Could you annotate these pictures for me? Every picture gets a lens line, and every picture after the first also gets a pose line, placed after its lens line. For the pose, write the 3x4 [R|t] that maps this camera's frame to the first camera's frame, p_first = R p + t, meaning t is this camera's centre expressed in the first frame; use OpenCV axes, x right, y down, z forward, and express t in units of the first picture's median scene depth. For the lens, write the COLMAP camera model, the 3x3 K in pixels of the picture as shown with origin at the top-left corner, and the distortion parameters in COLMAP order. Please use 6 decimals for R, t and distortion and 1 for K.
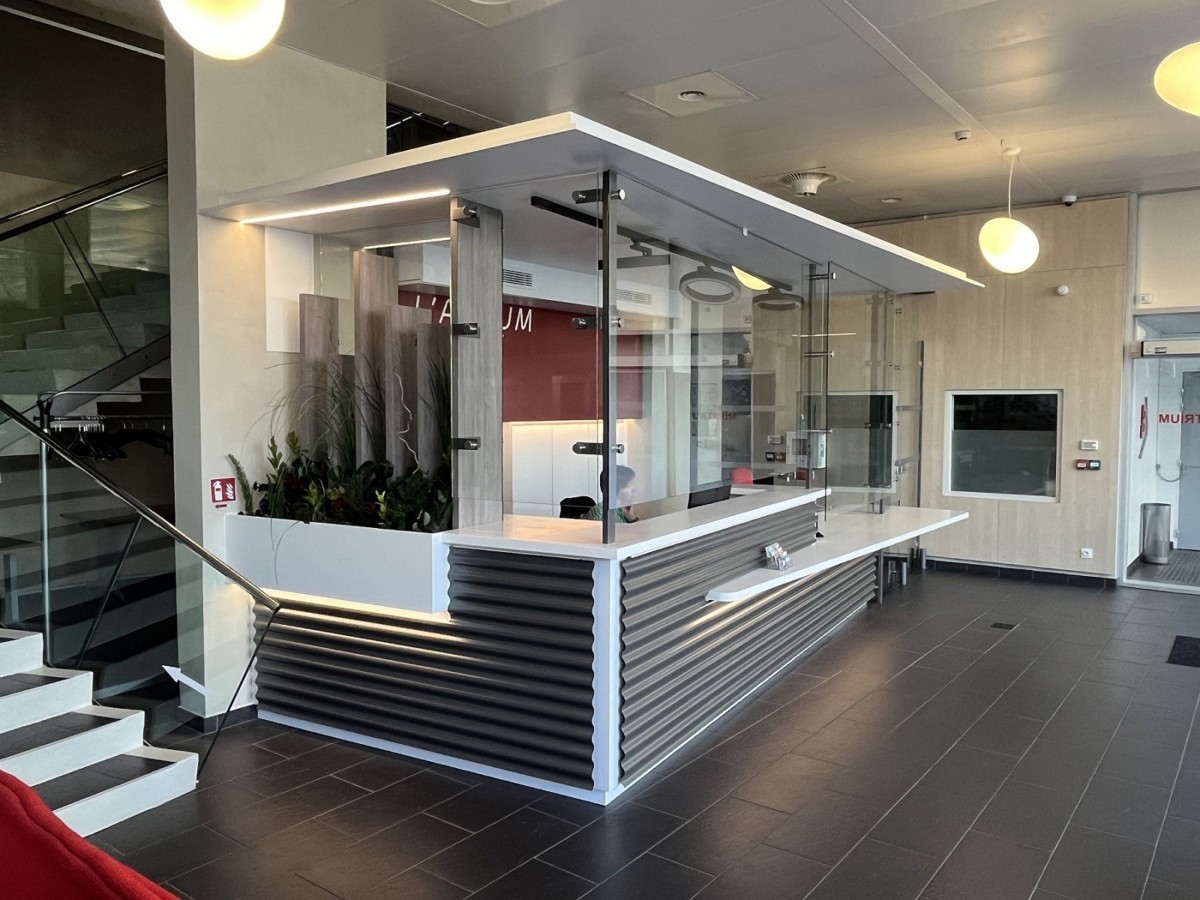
lens RADIAL K [[912.1, 0, 600.6], [0, 912.1, 450.7], [0, 0, 1]] dist [-0.000457, -0.000138]
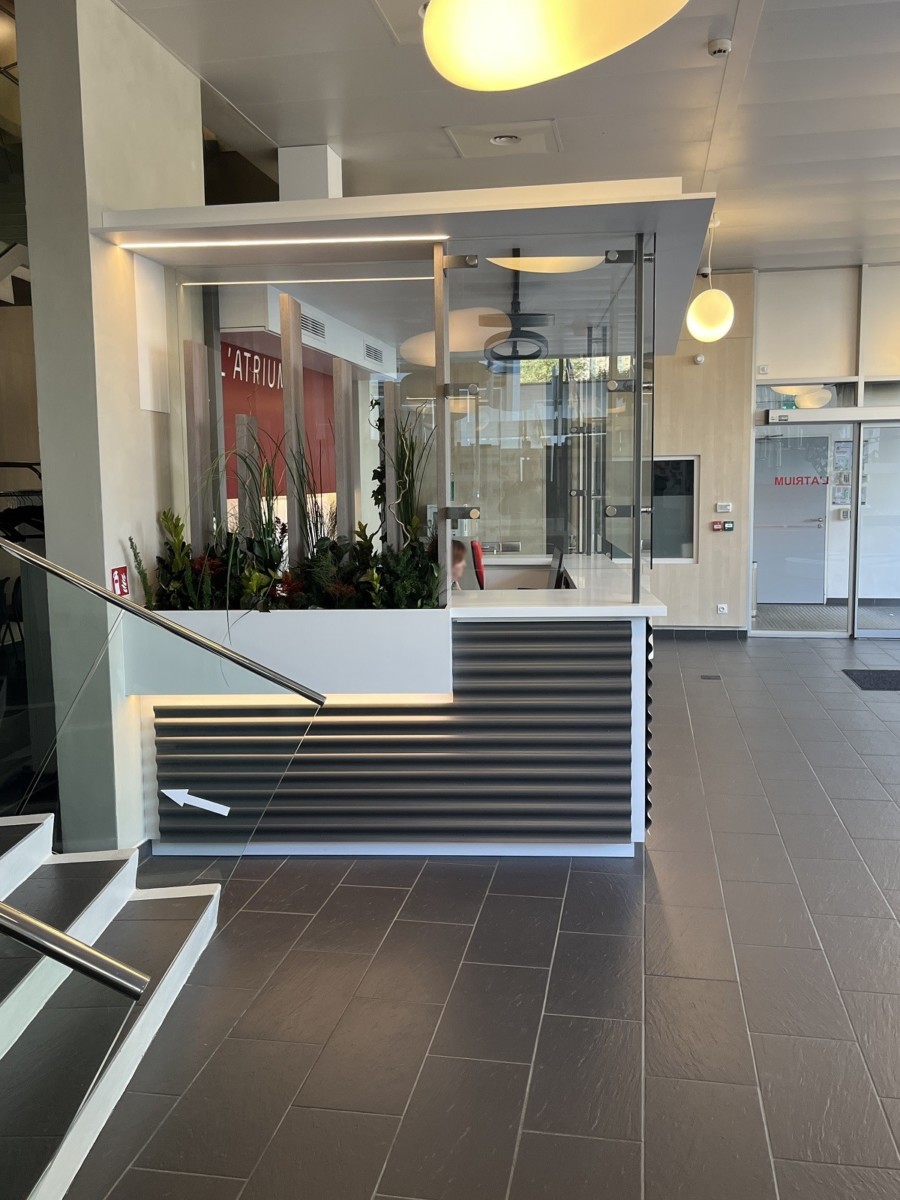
lens RADIAL K [[1091.4, 0, 450.1], [0, 1091.4, 598.6], [0, 0, 1]] dist [0.017649, 0.000000]
pose [[0.892811, -0.065932, 0.445580, -0.333440], [0.041150, 0.997031, 0.065078, 0.003967], [-0.448548, -0.039767, 0.892874, -0.000451]]
